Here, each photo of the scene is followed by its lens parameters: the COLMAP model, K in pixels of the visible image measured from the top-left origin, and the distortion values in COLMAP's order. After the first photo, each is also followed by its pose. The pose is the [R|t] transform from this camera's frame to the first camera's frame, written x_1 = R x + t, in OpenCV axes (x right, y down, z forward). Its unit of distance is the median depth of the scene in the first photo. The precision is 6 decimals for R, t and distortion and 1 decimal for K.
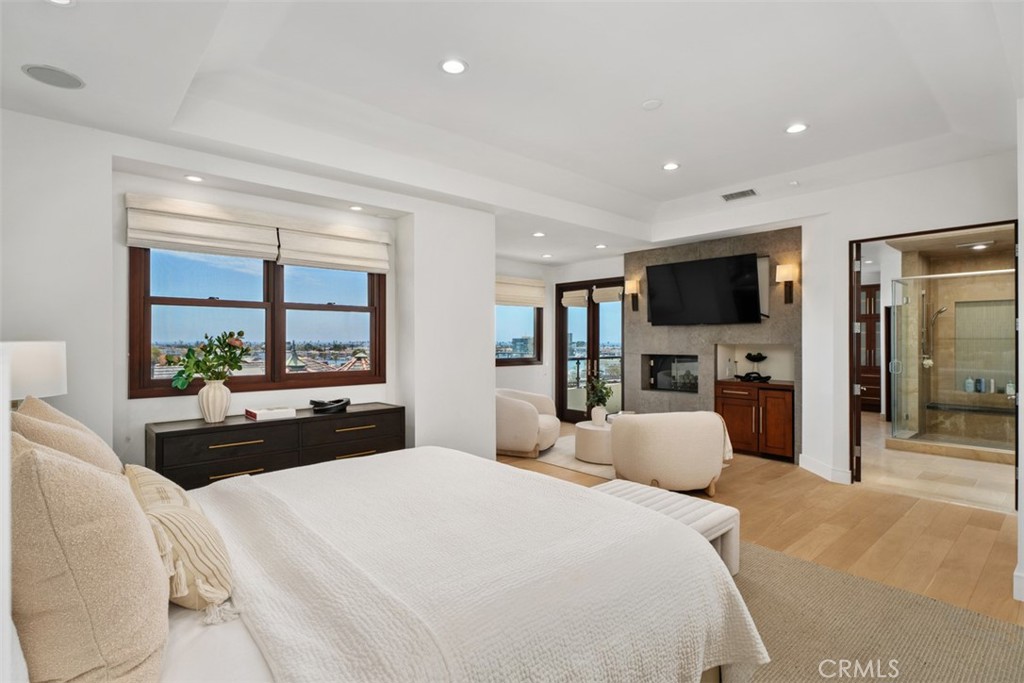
lens RADIAL K [[503.8, 0, 512.0], [0, 503.8, 341.5], [0, 0, 1]] dist [-0.002119, -0.000537]
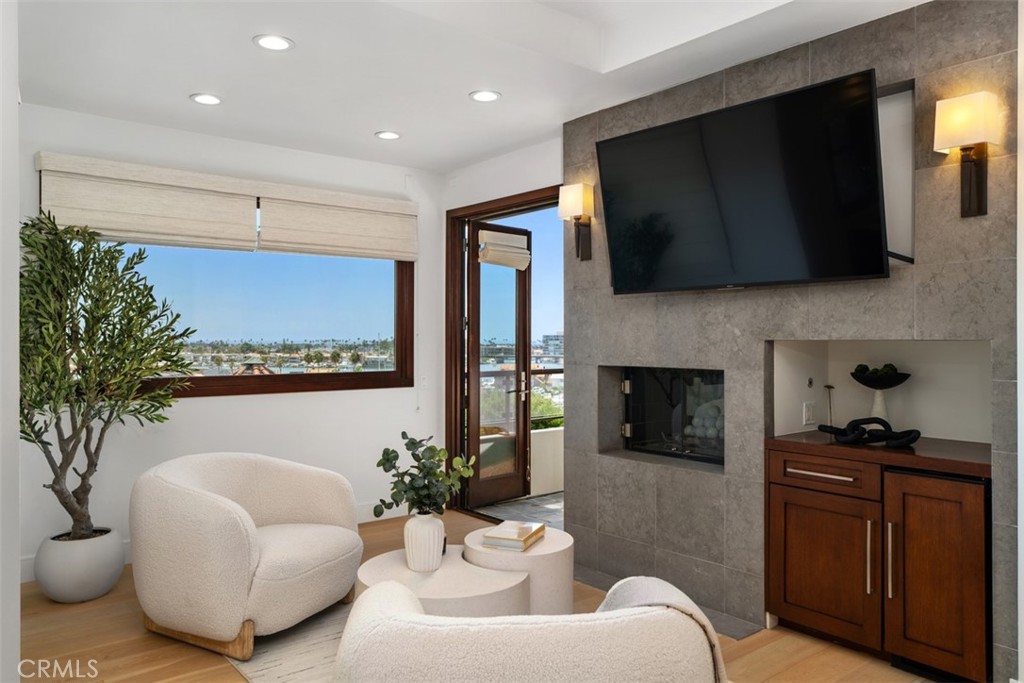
lens RADIAL K [[723.7, 0, 512.0], [0, 723.7, 341.5], [0, 0, 1]] dist [0.002756, 0.004318]
pose [[0.998635, -0.001168, -0.052213, 0.245129], [0.001283, 0.999997, 0.002173, 0.004402], [0.052211, -0.002237, 0.998634, 0.459130]]
